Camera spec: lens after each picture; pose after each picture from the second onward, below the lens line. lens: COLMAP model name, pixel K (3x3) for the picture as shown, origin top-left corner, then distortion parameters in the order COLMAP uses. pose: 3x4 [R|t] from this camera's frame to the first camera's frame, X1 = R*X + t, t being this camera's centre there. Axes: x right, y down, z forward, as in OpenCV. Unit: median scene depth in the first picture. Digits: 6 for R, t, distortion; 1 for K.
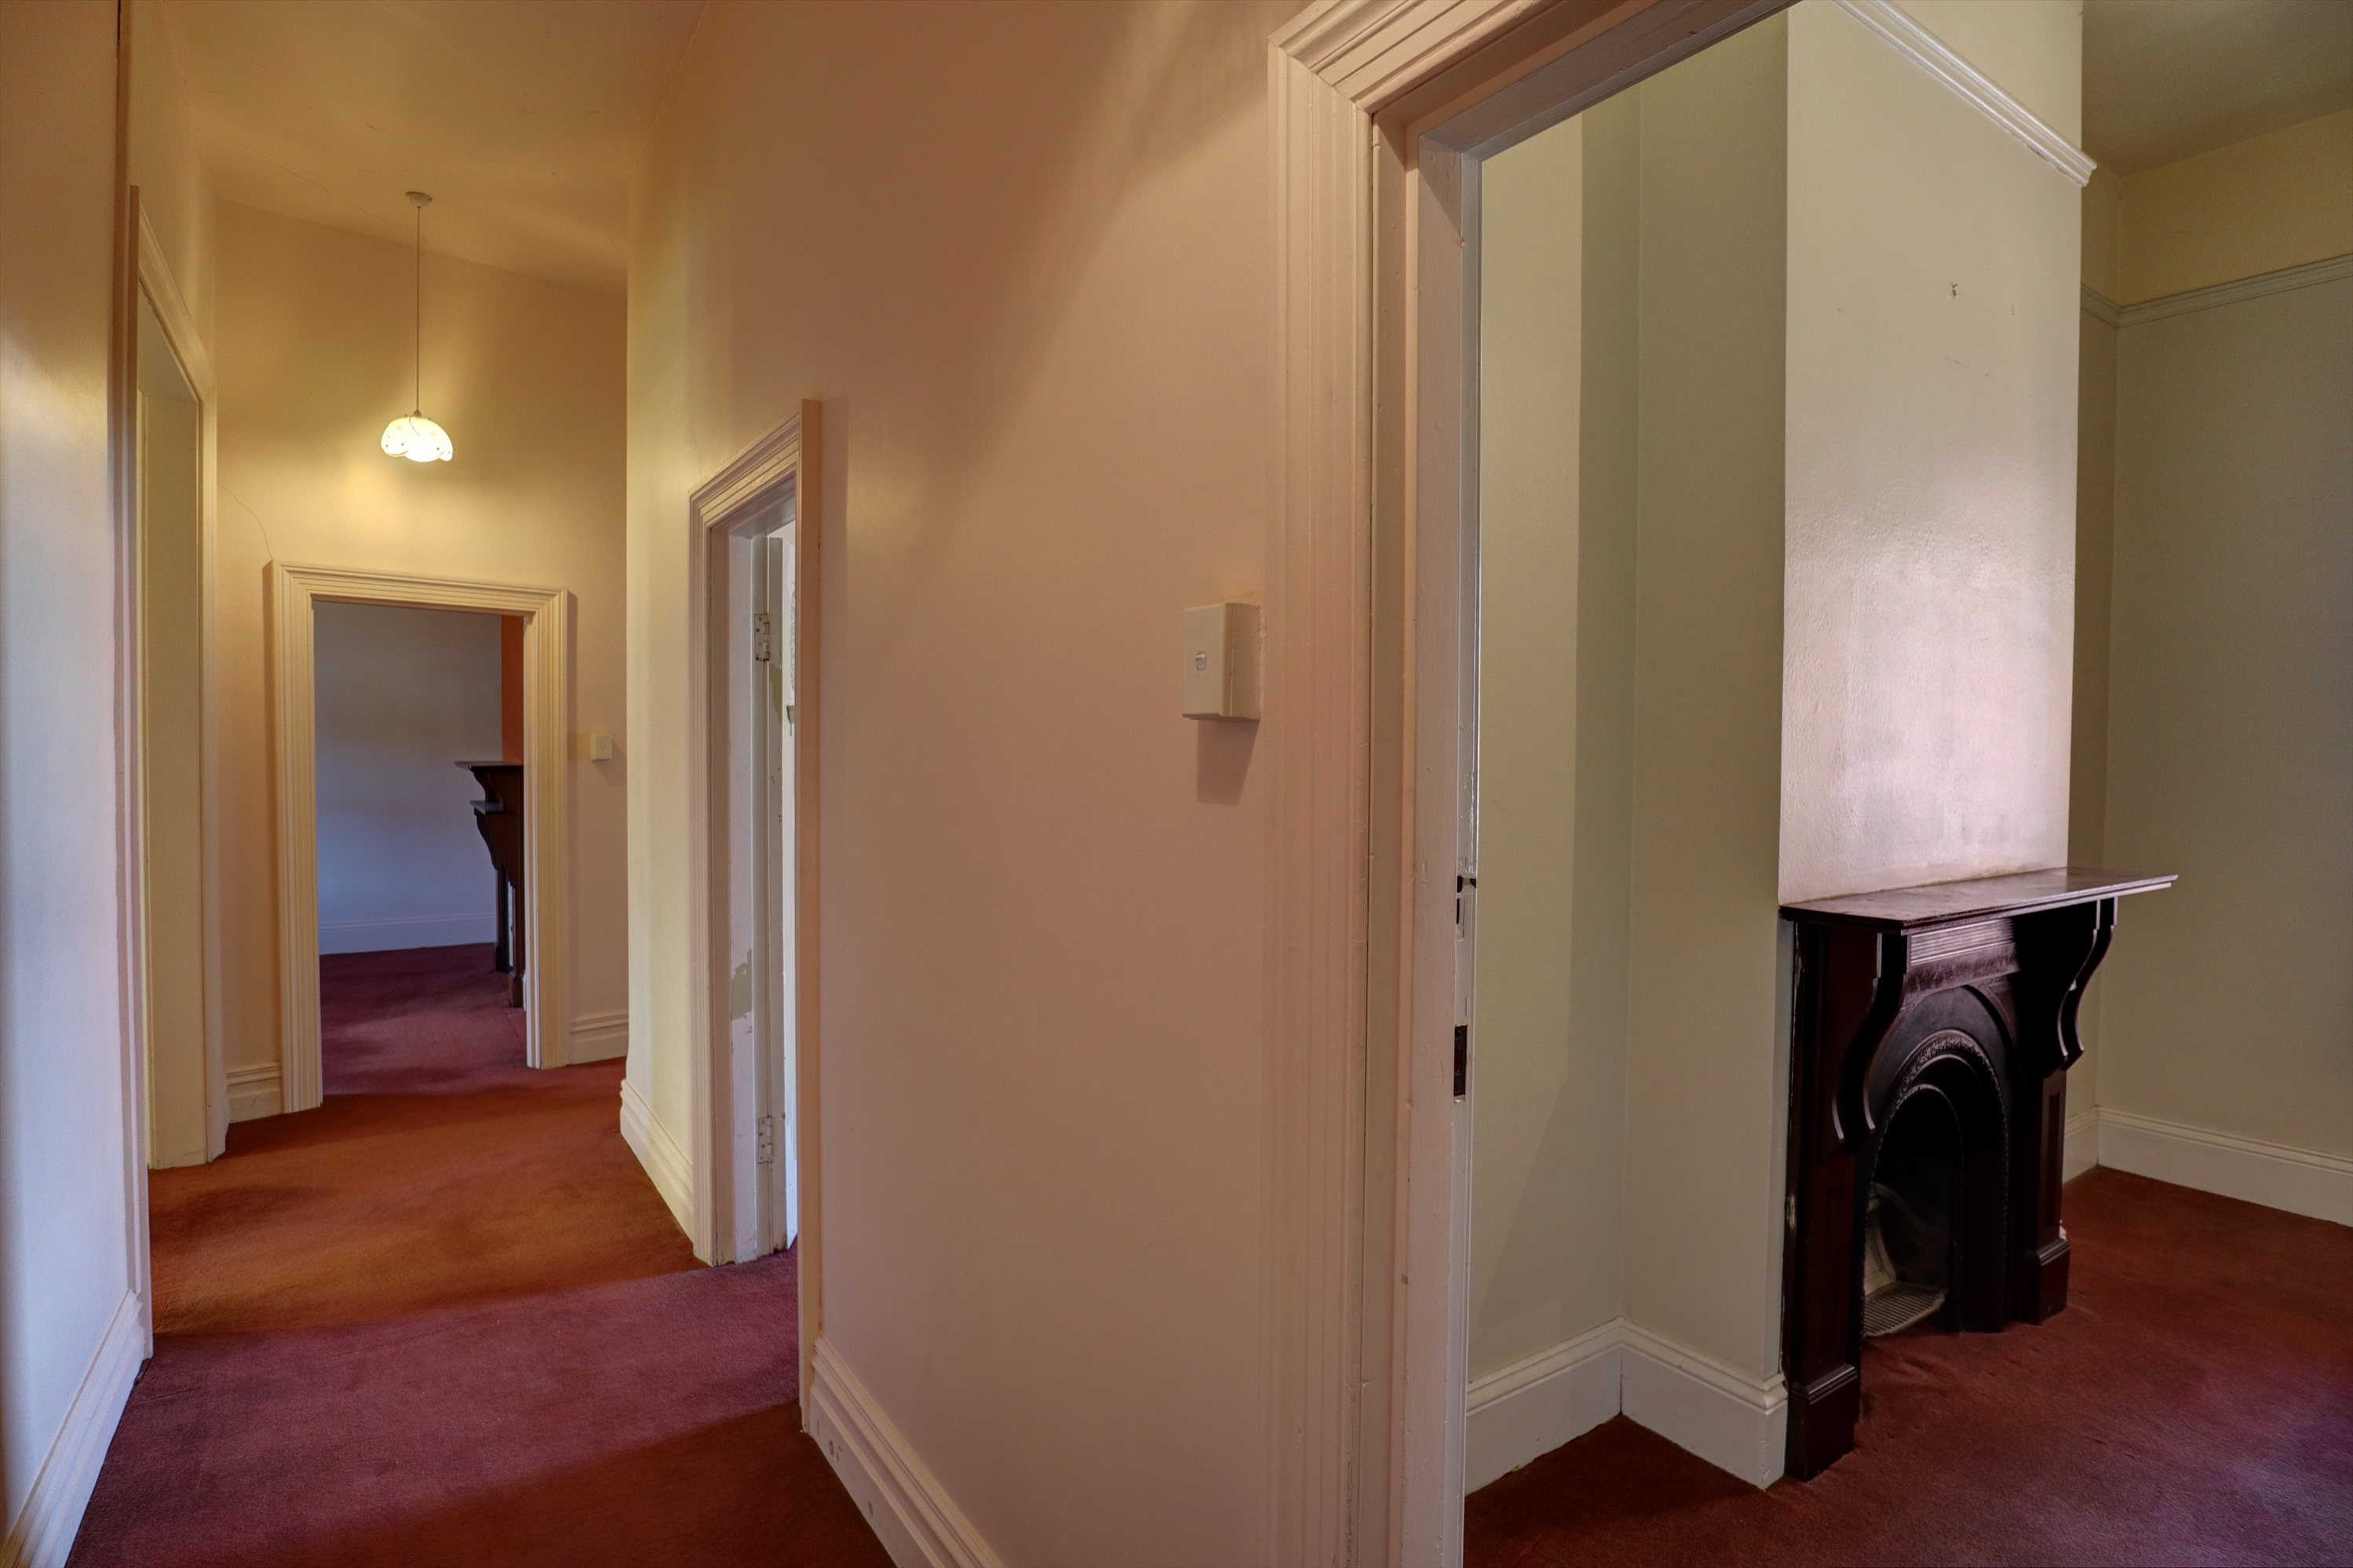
lens RADIAL K [[1197.2, 0, 1171.1], [0, 1197.2, 789.7], [0, 0, 1]] dist [-0.005846, -0.001046]
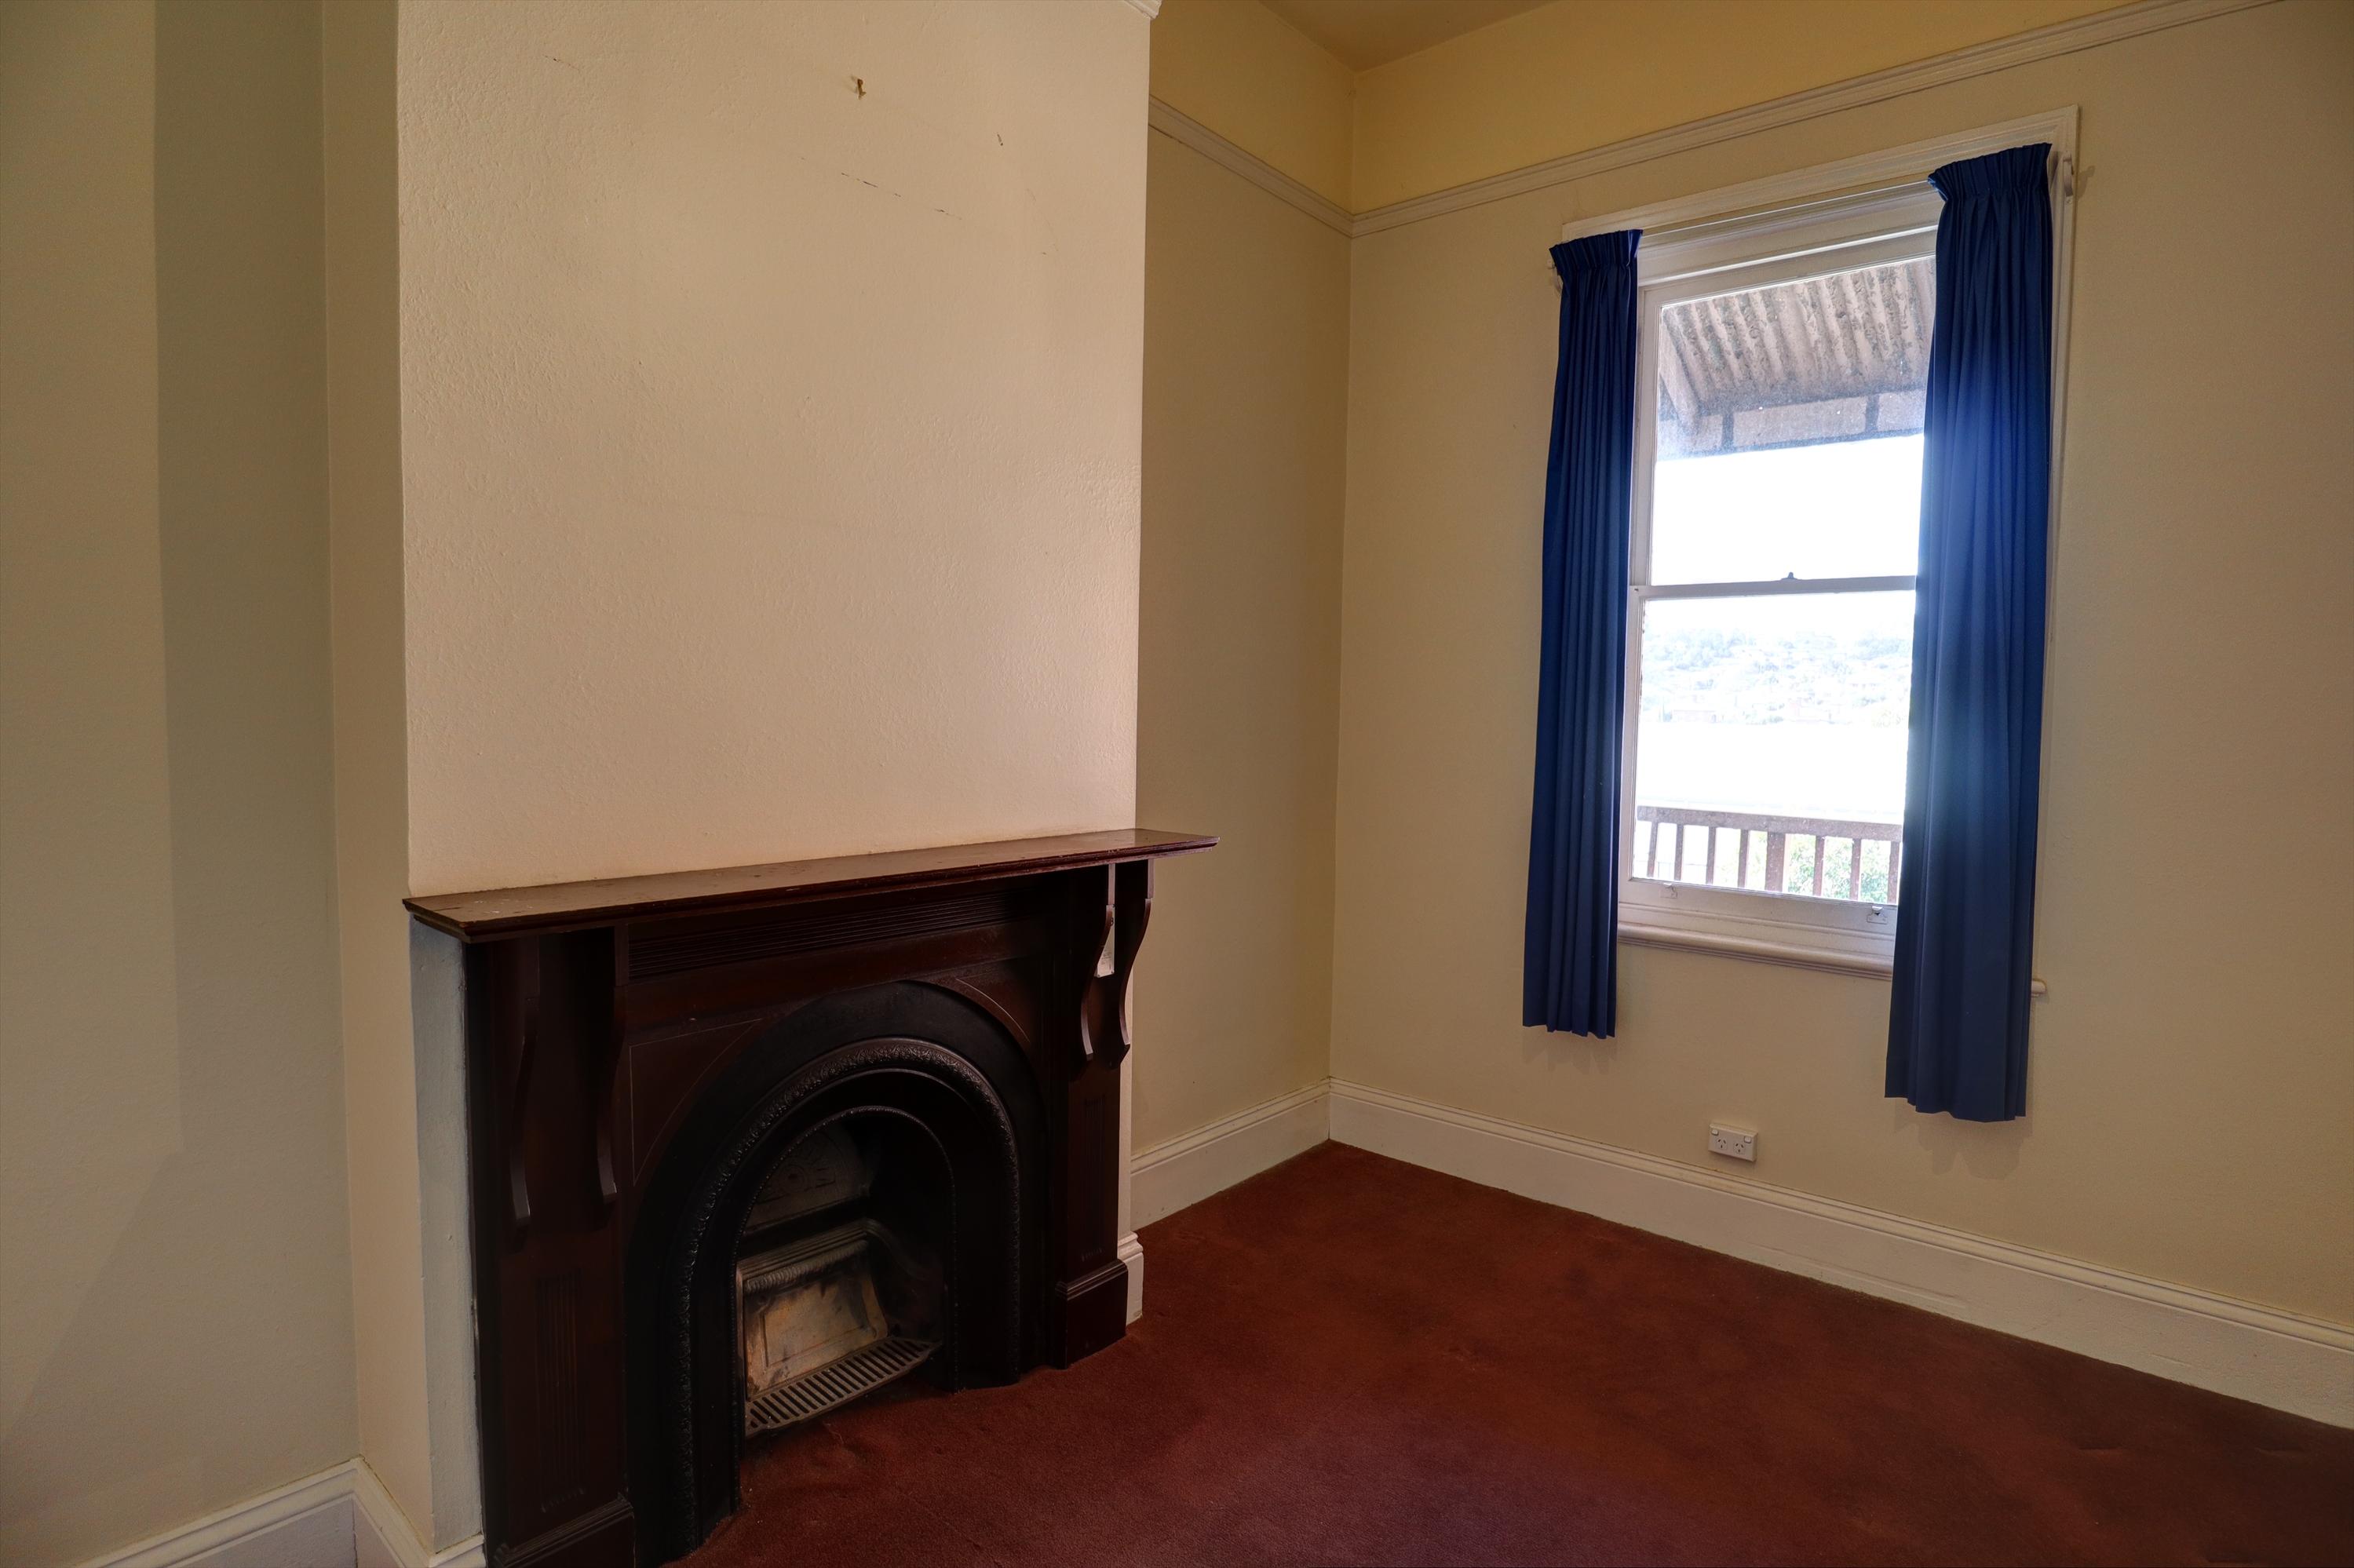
lens RADIAL K [[1197.6, 0, 1185.8], [0, 1197.6, 780.5], [0, 0, 1]] dist [-0.005846, -0.001046]
pose [[0.970463, 0.003000, 0.241232, 0.610173], [-0.011341, 0.999385, 0.033193, 0.000196], [-0.240984, -0.034948, 0.969900, 0.167756]]
